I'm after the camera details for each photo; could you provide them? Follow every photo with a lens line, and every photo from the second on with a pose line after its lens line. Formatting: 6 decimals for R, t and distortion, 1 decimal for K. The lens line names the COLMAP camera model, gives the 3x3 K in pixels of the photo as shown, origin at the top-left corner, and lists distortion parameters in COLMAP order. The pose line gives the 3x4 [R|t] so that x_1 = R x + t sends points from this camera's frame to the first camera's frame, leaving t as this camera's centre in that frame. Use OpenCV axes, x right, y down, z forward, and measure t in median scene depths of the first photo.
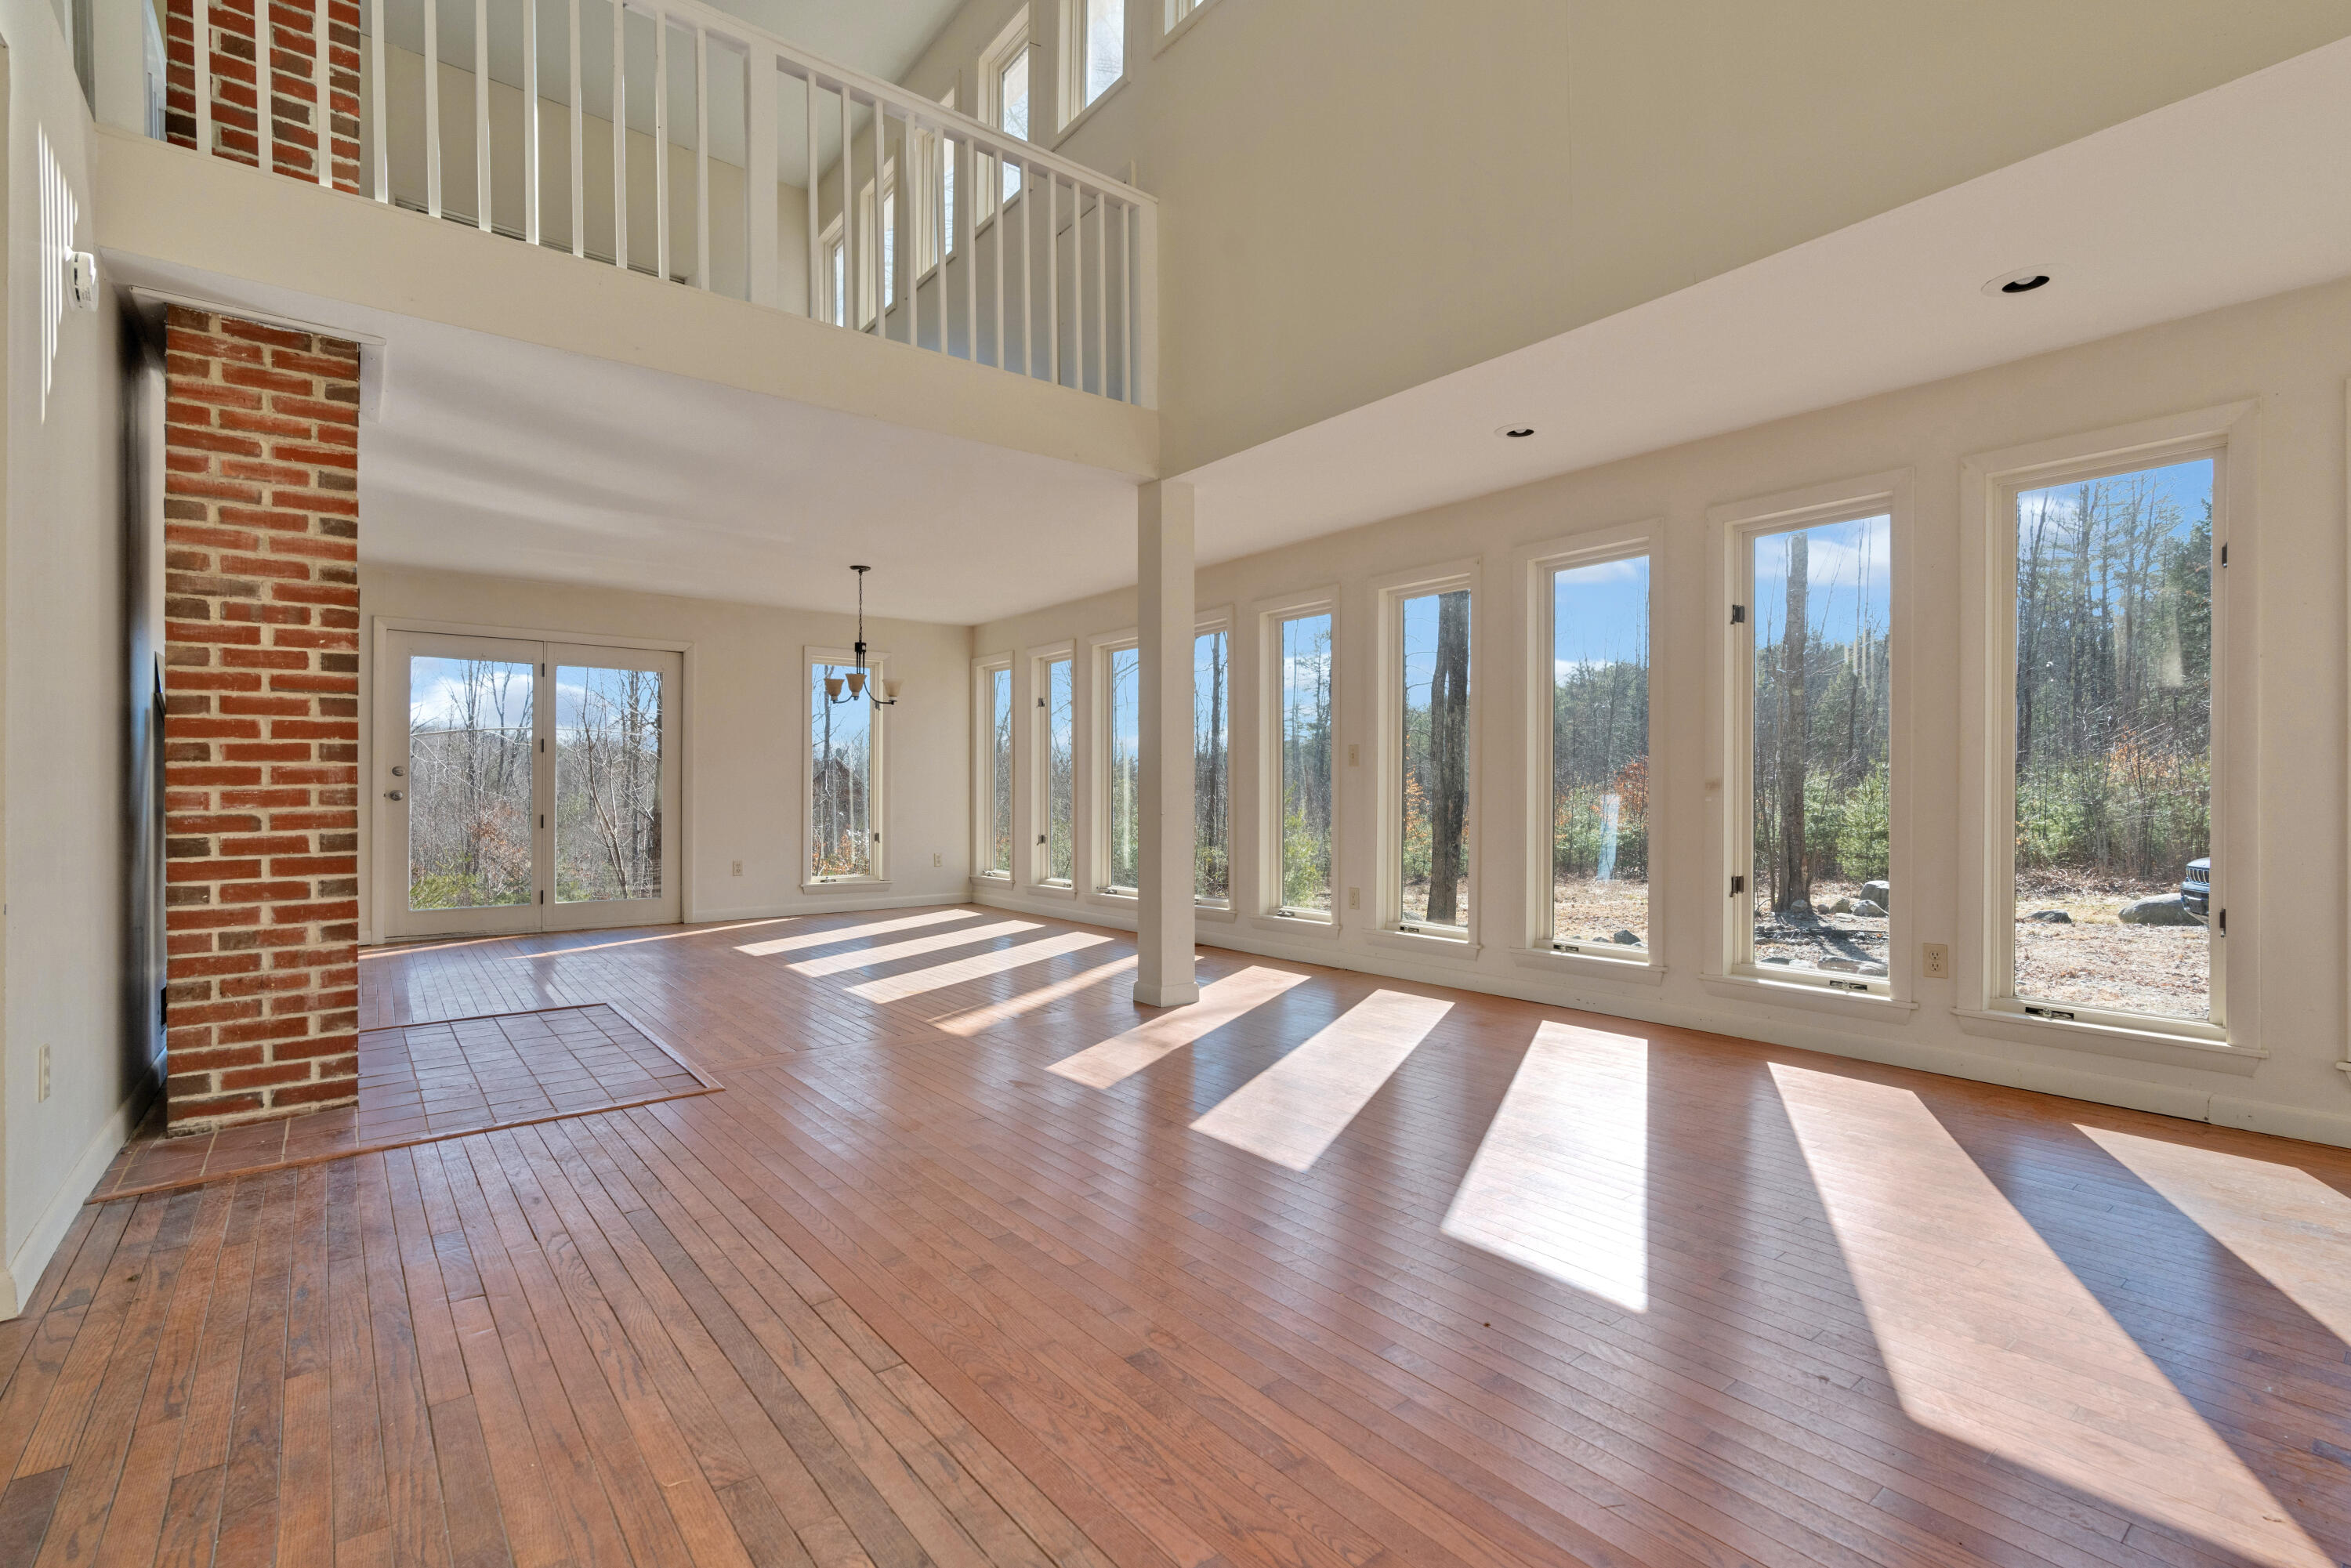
lens RADIAL K [[1063.4, 0, 1174.9], [0, 1063.4, 789.4], [0, 0, 1]] dist [-0.008713, 0.002186]
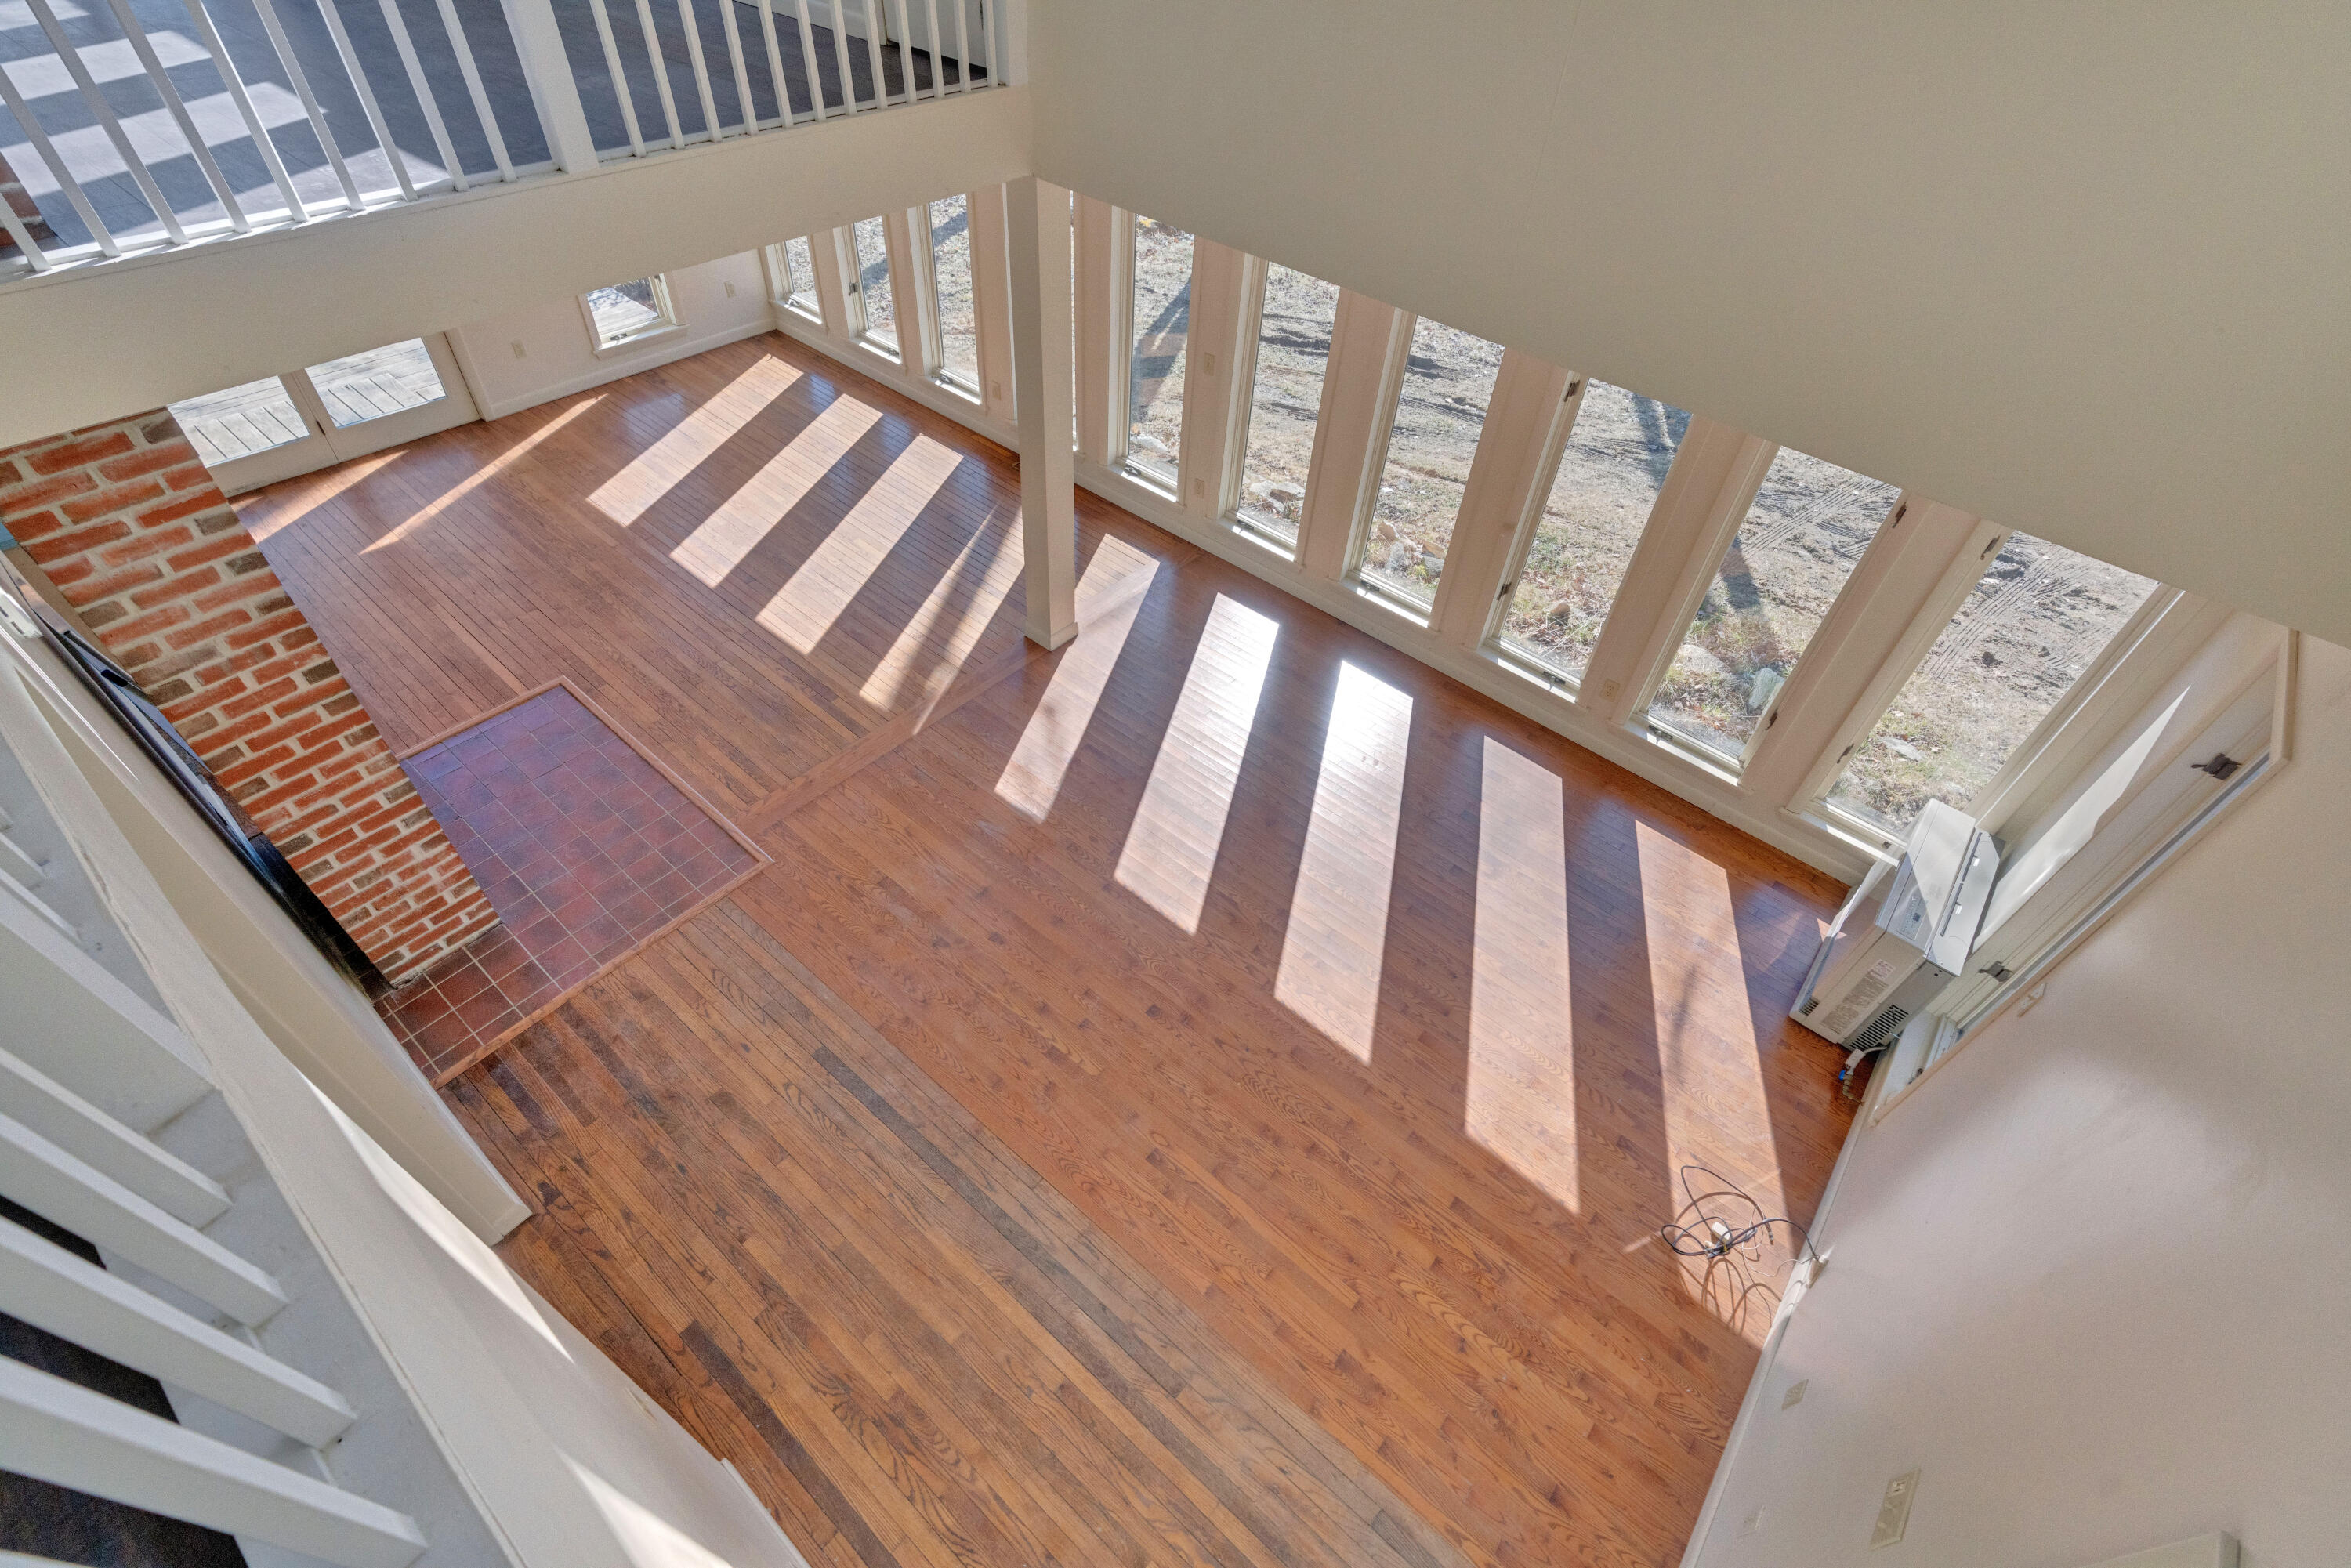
lens RADIAL K [[1063.4, 0, 1173.6], [0, 1063.4, 772.4], [0, 0, 1]] dist [-0.008713, 0.002186]
pose [[0.977919, -0.105924, 0.180150, -0.167906], [-0.054726, 0.702153, 0.709920, -0.867120], [-0.201691, -0.704104, 0.680852, 0.047827]]
